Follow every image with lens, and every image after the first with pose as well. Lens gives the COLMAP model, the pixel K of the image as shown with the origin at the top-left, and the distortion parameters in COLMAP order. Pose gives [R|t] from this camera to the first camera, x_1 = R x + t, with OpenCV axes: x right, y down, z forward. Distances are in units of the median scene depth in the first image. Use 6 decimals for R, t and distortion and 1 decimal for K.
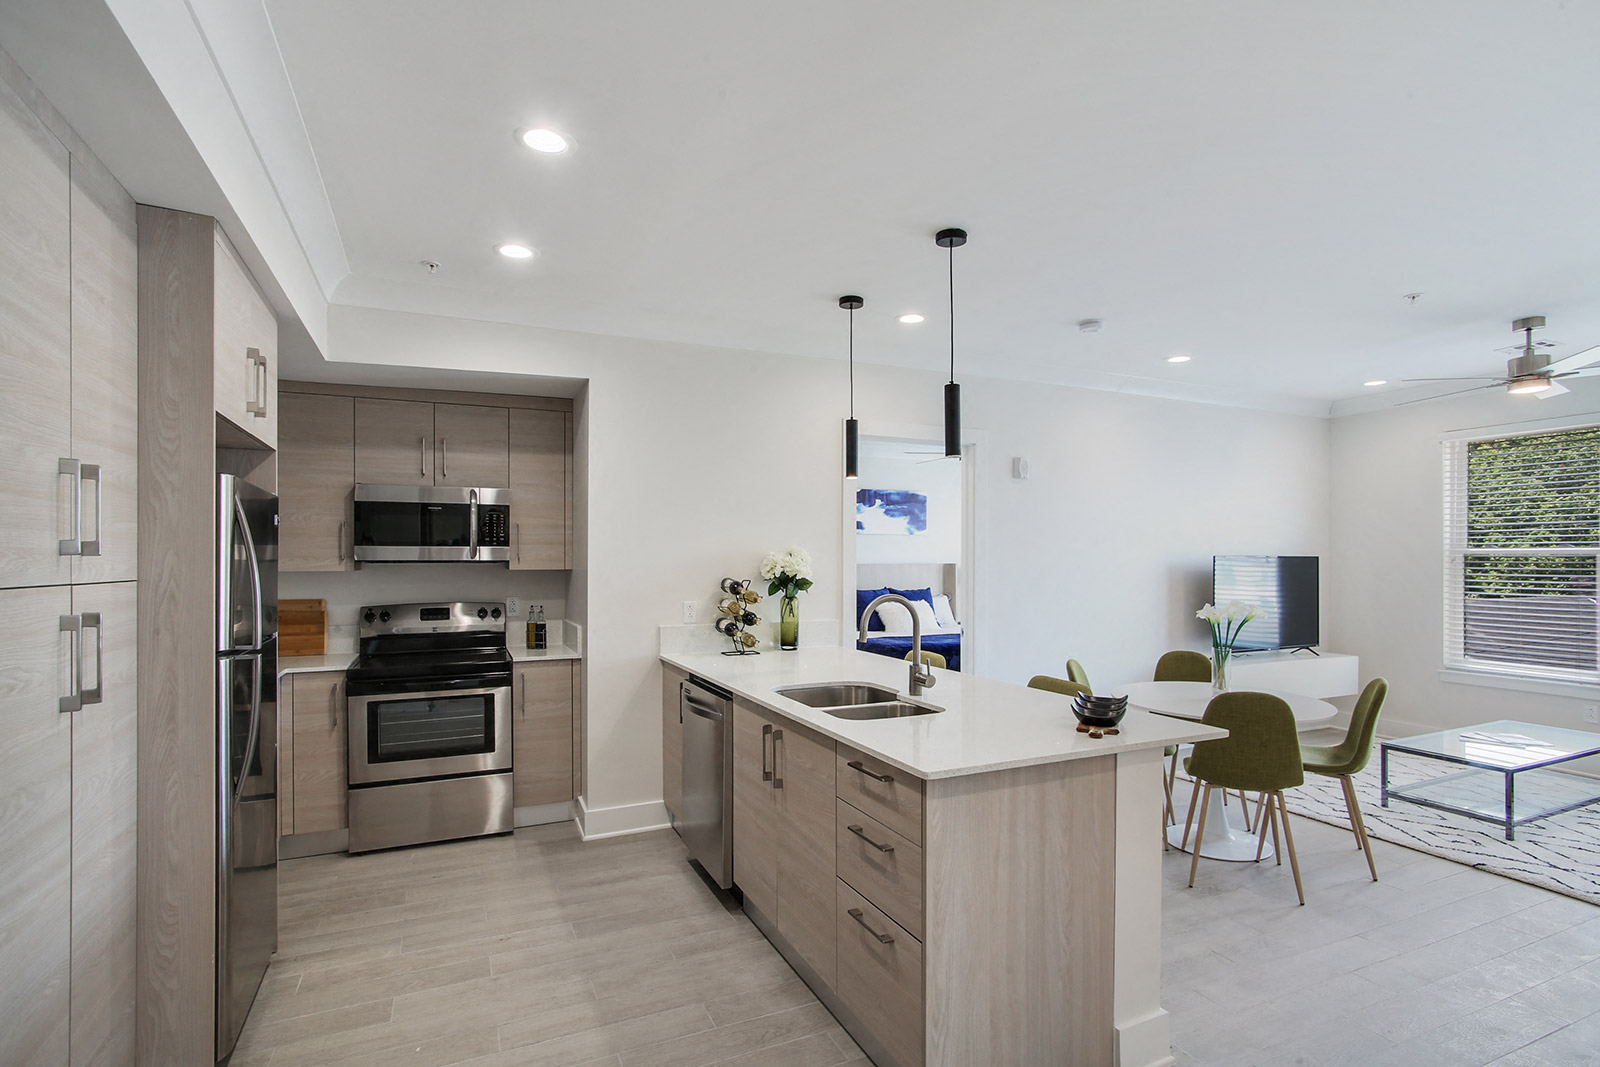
lens RADIAL K [[778.0, 0, 796.0], [0, 778.0, 558.0], [0, 0, 1]] dist [-0.014728, 0.011476]
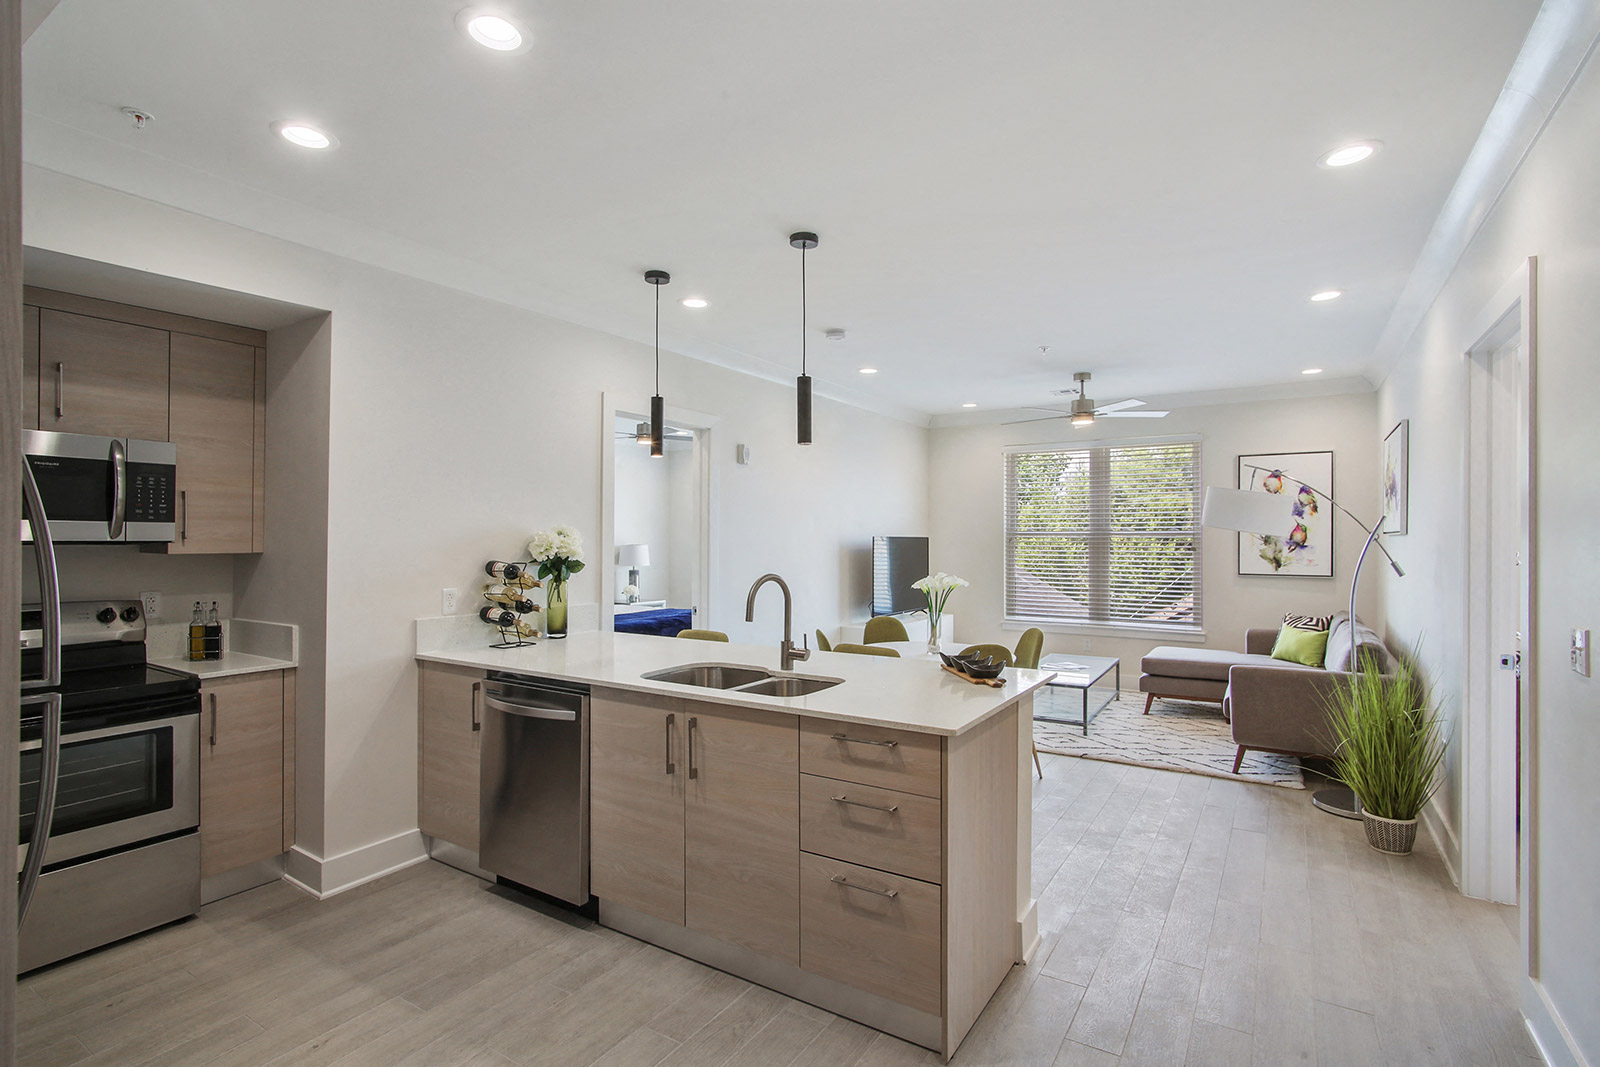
lens RADIAL K [[770.7, 0, 800.0], [0, 770.7, 533.5], [0, 0, 1]] dist [-0.003557, 0.001036]
pose [[0.839019, 0.004576, 0.544083, -0.277186], [-0.001799, 0.999983, -0.005635, -0.000844], [-0.544099, 0.003750, 0.839013, 0.082159]]
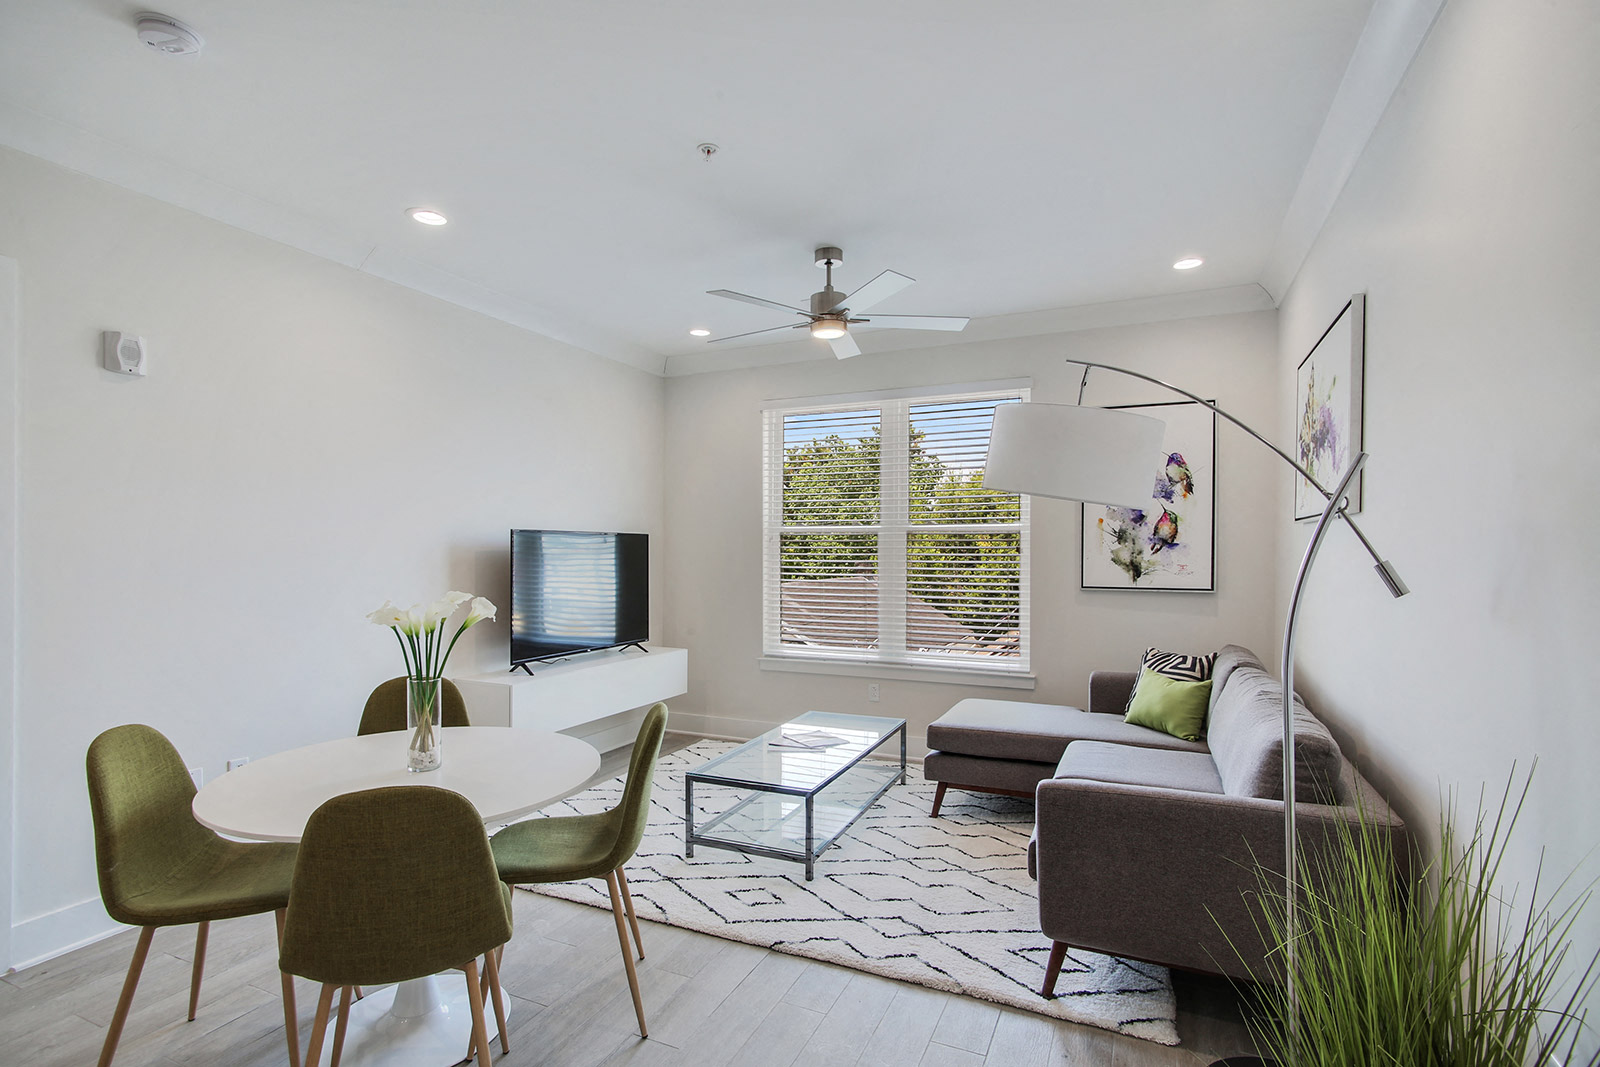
lens RADIAL K [[778.0, 0, 796.0], [0, 778.0, 558.0], [0, 0, 1]] dist [-0.014728, 0.011476]
pose [[0.757609, -0.005645, 0.652684, 0.359468], [-0.001643, 0.999943, 0.010556, 0.021717], [-0.652707, -0.009069, 0.757556, 0.374224]]
